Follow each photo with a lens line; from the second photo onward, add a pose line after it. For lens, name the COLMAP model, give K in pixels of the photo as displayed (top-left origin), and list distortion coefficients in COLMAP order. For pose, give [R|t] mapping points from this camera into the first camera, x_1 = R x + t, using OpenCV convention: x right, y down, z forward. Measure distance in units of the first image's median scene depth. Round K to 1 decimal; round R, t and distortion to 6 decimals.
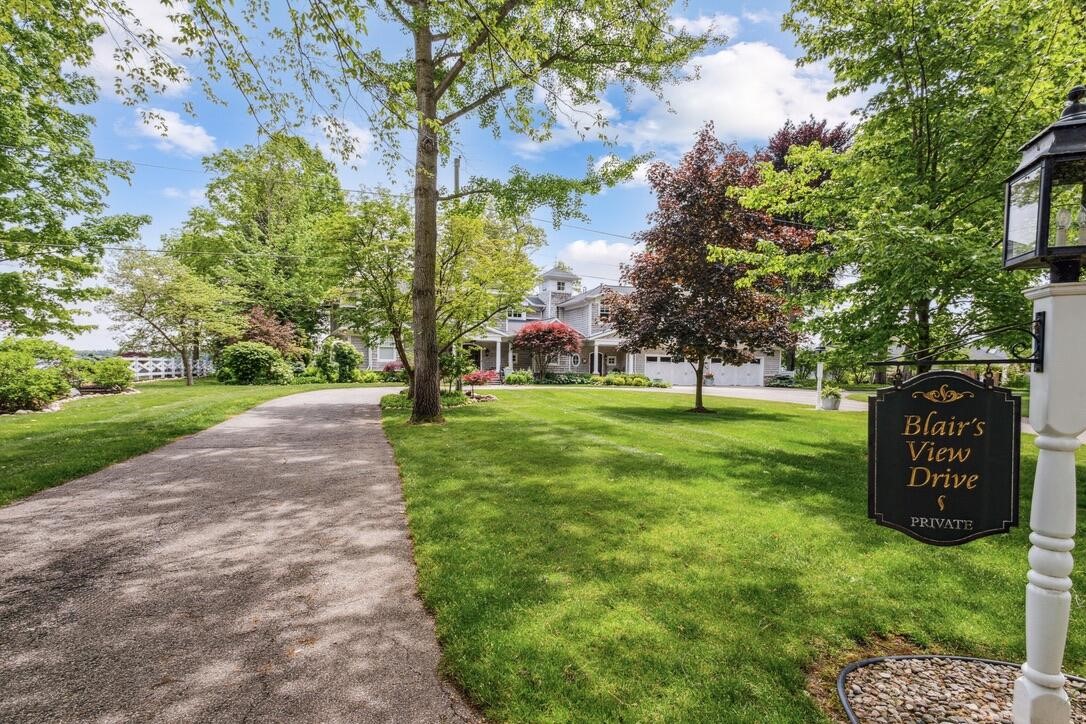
lens RADIAL K [[509.8, 0, 544.1], [0, 509.8, 362.2], [0, 0, 1]] dist [-0.000671, -0.000140]
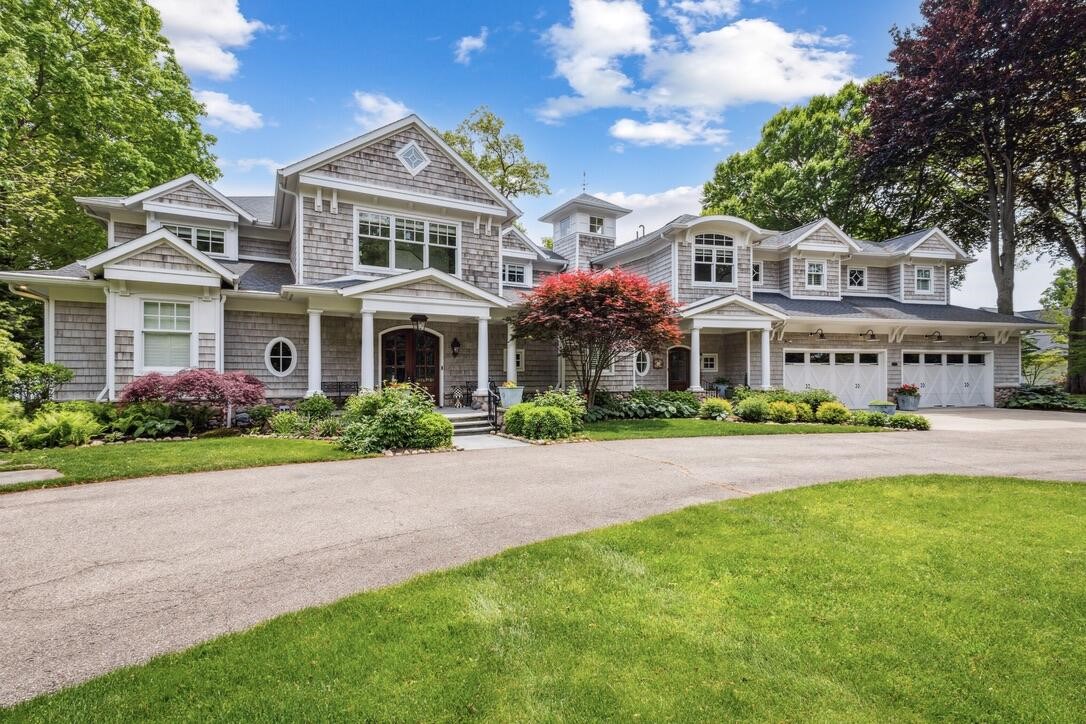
lens RADIAL K [[509.8, 0, 541.8], [0, 509.8, 364.6], [0, 0, 1]] dist [-0.000671, -0.000140]
pose [[0.999166, -0.016456, 0.037369, -0.054967], [0.016619, 0.999854, -0.004071, -0.001705], [-0.037296, 0.004688, 0.999293, 0.556665]]
